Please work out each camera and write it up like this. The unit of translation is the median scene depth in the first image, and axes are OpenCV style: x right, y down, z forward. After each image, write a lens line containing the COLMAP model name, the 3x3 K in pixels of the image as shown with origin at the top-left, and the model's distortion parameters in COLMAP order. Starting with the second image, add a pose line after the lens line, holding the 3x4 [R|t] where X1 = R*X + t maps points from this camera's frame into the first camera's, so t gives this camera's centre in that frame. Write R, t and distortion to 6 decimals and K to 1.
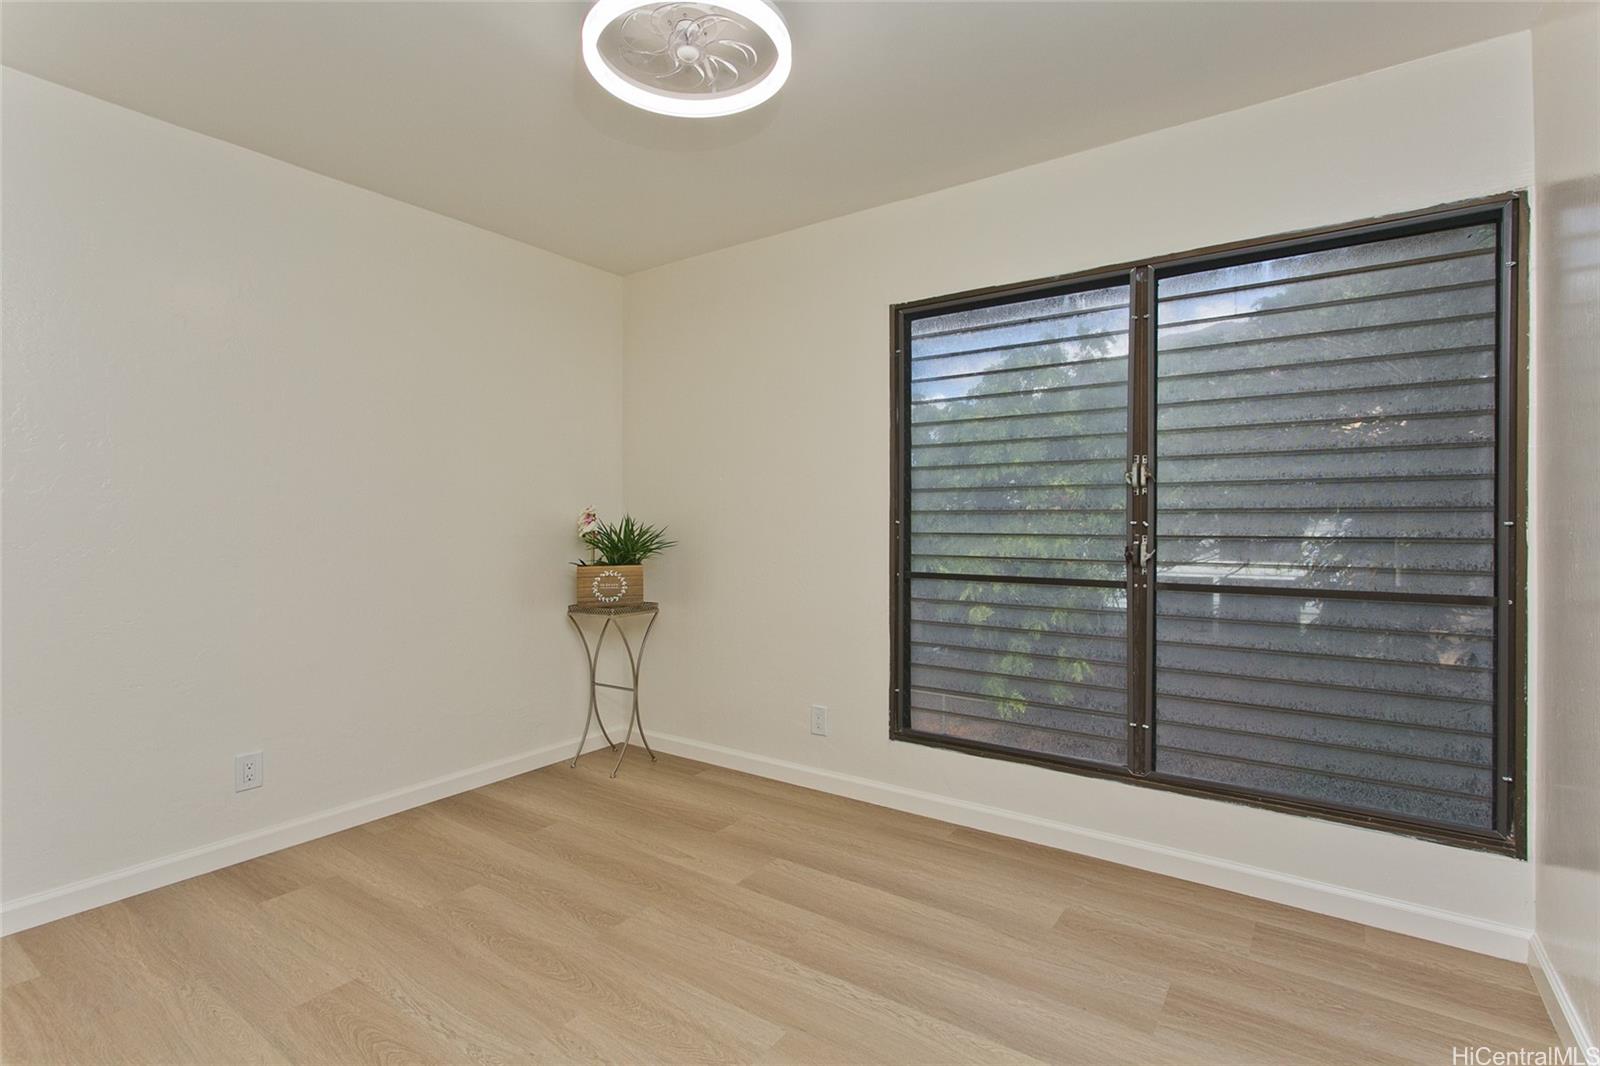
lens RADIAL K [[753.0, 0, 790.6], [0, 753.0, 536.7], [0, 0, 1]] dist [-0.001963, 0.001822]
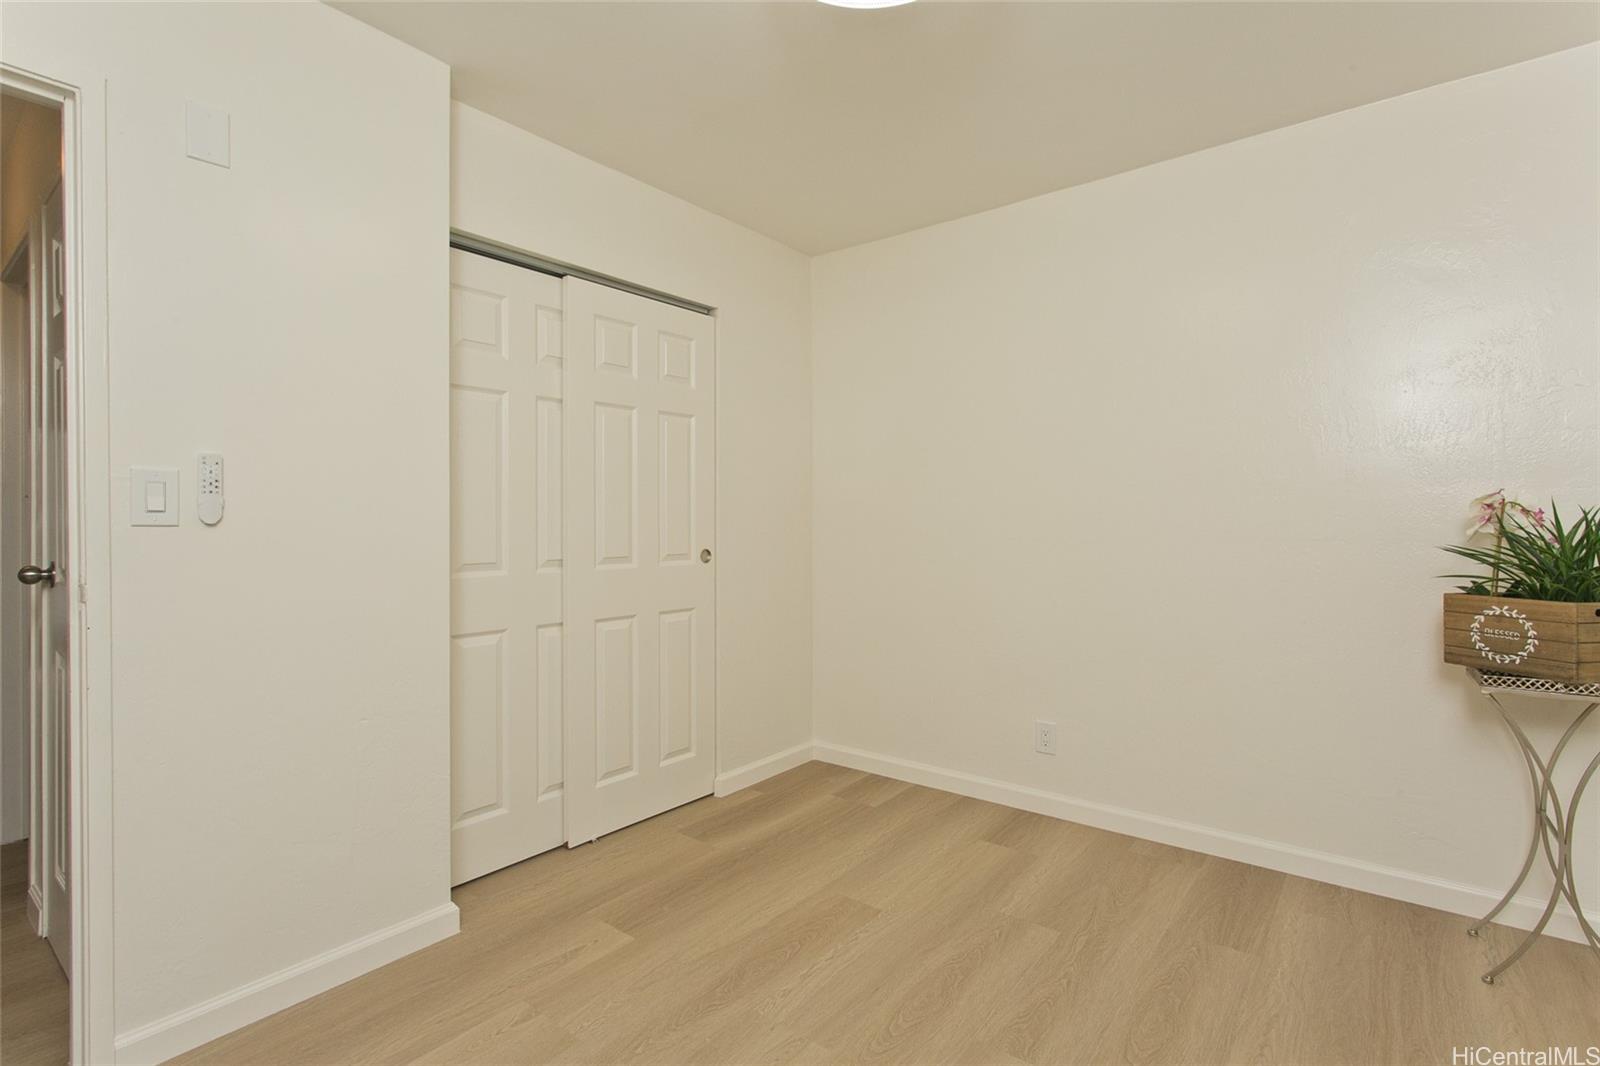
lens RADIAL K [[753.0, 0, 794.3], [0, 753.0, 527.0], [0, 0, 1]] dist [-0.001963, 0.001822]
pose [[-0.044086, 0.009668, -0.998981, 0.397942], [-0.017297, 0.999796, 0.010439, -0.010909], [0.998878, 0.017739, -0.043910, 0.613852]]
